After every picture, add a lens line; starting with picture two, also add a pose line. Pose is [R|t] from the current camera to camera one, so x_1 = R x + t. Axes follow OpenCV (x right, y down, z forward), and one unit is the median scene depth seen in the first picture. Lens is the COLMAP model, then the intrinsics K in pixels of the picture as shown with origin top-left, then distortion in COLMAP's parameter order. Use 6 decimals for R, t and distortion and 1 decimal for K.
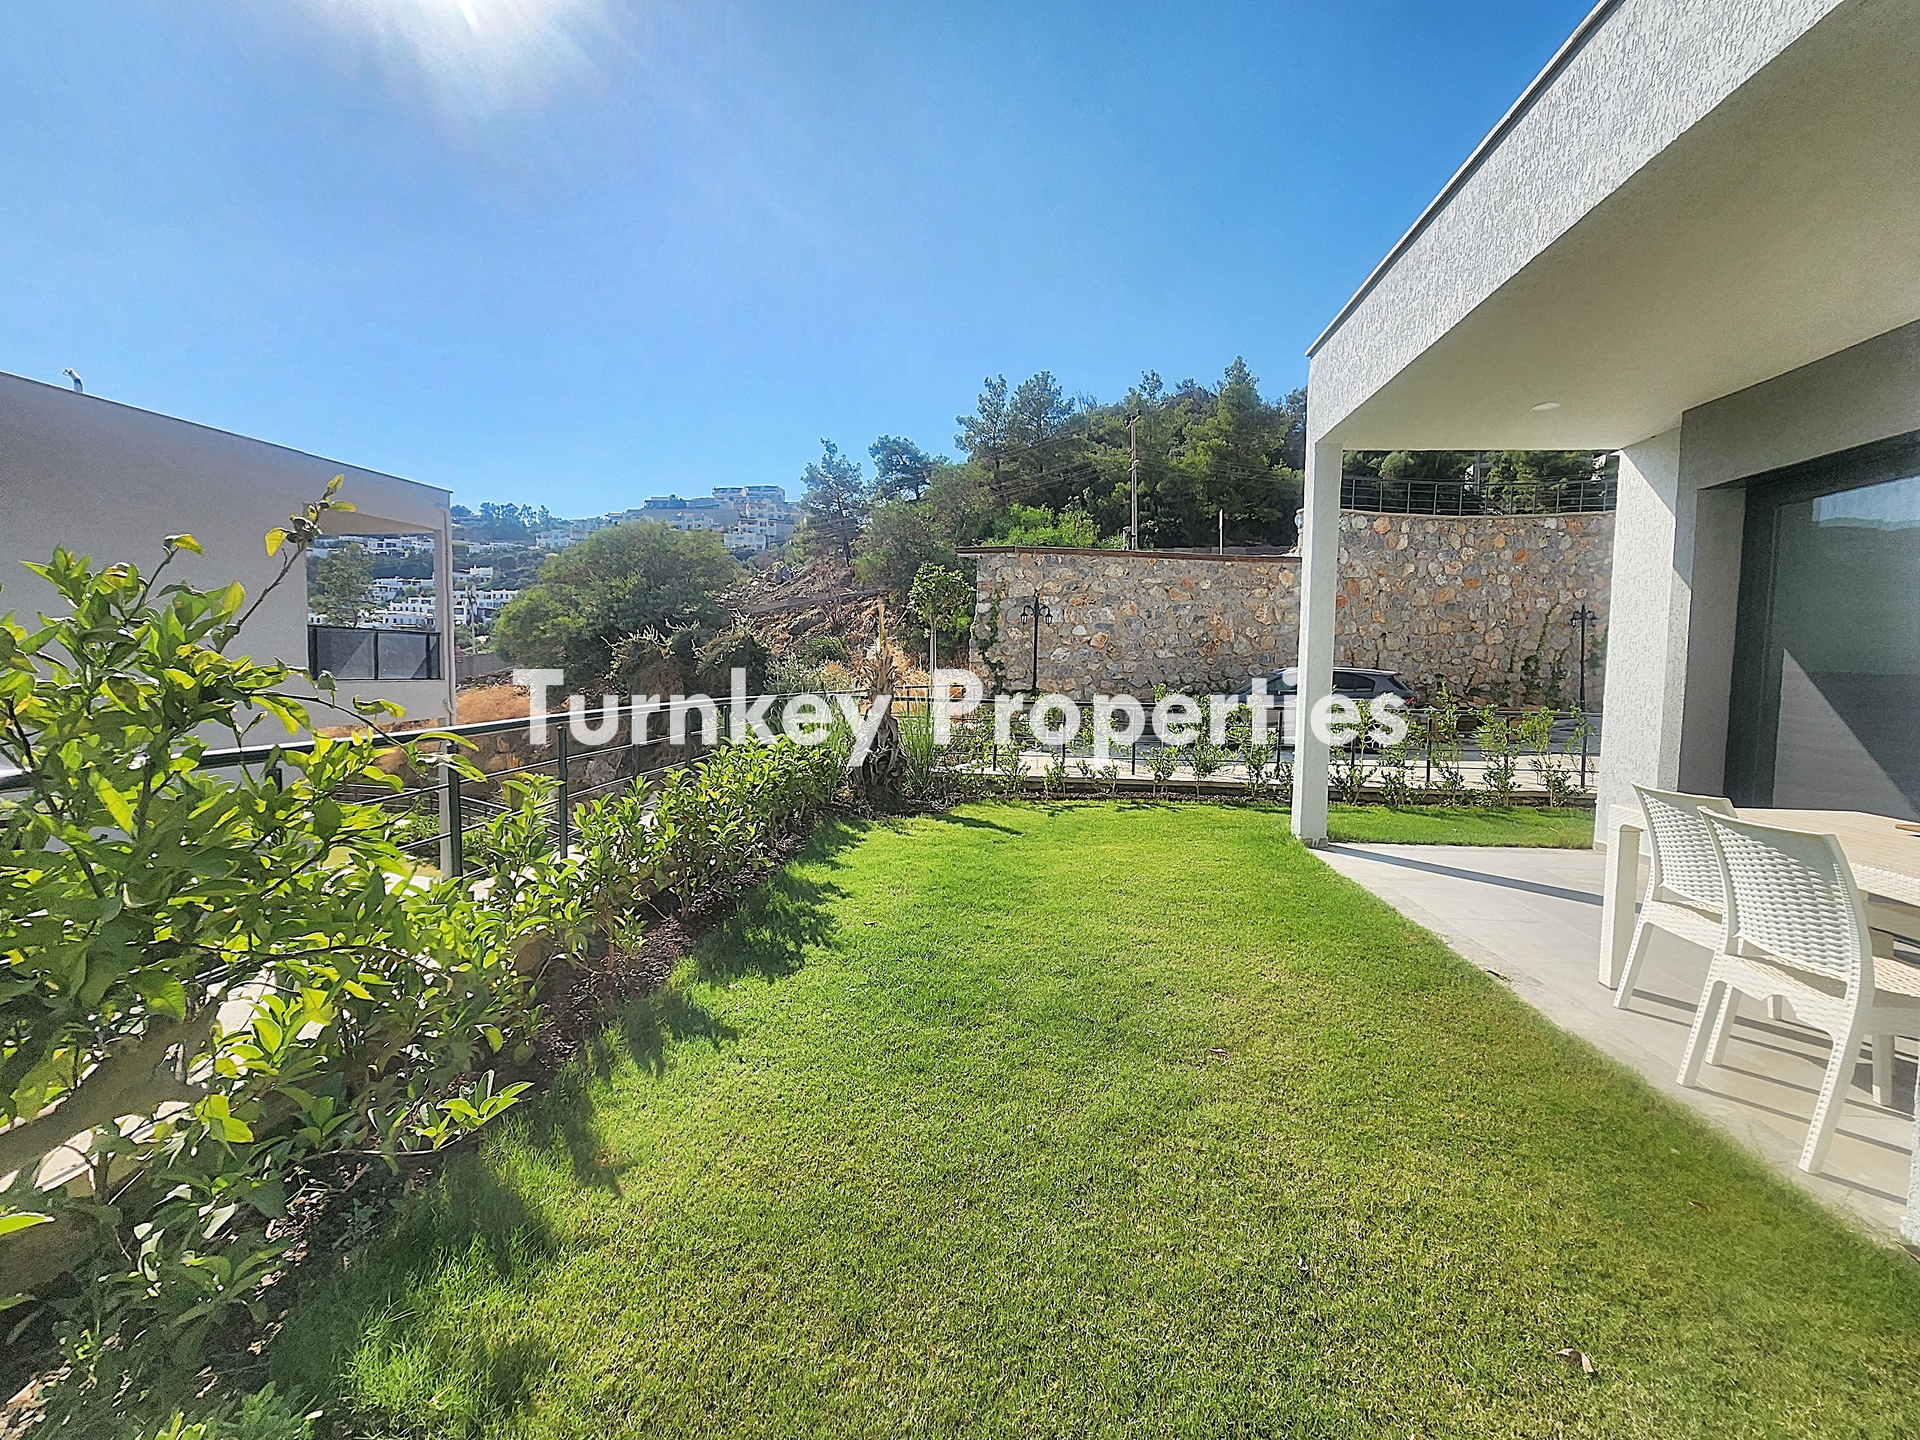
lens RADIAL K [[776.6, 0, 962.0], [0, 776.6, 717.3], [0, 0, 1]] dist [0.003648, 0.000541]
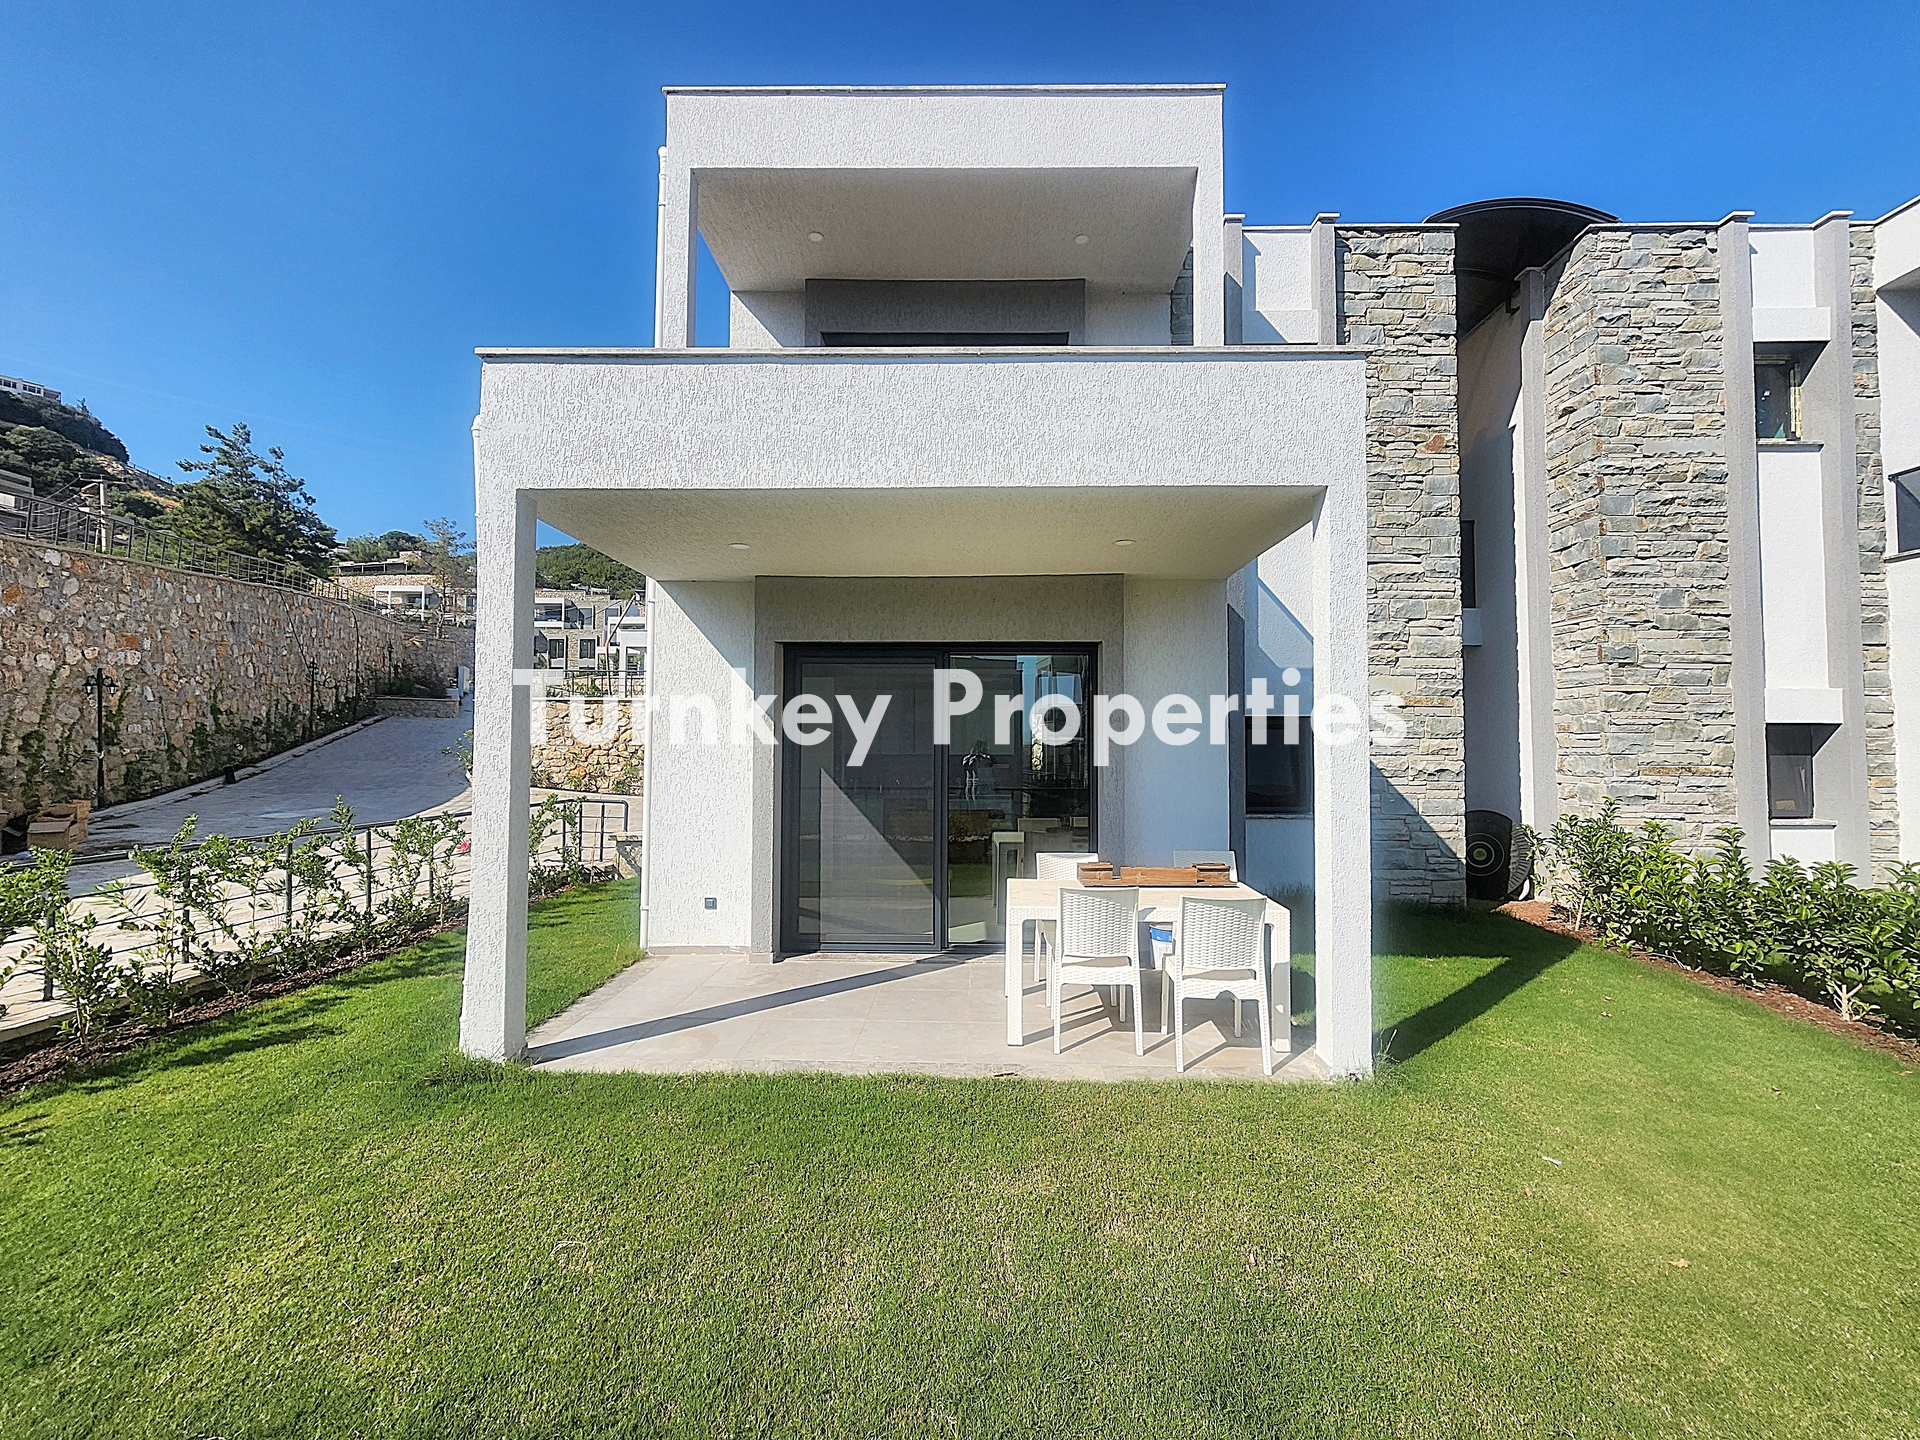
lens RADIAL K [[776.6, 0, 960.2], [0, 776.6, 718.7], [0, 0, 1]] dist [0.003648, 0.000541]
pose [[-0.090591, 0.013899, 0.995791, -0.080784], [0.058407, 0.998256, -0.008619, -0.033667], [-0.994174, 0.057381, -0.091244, 0.197651]]
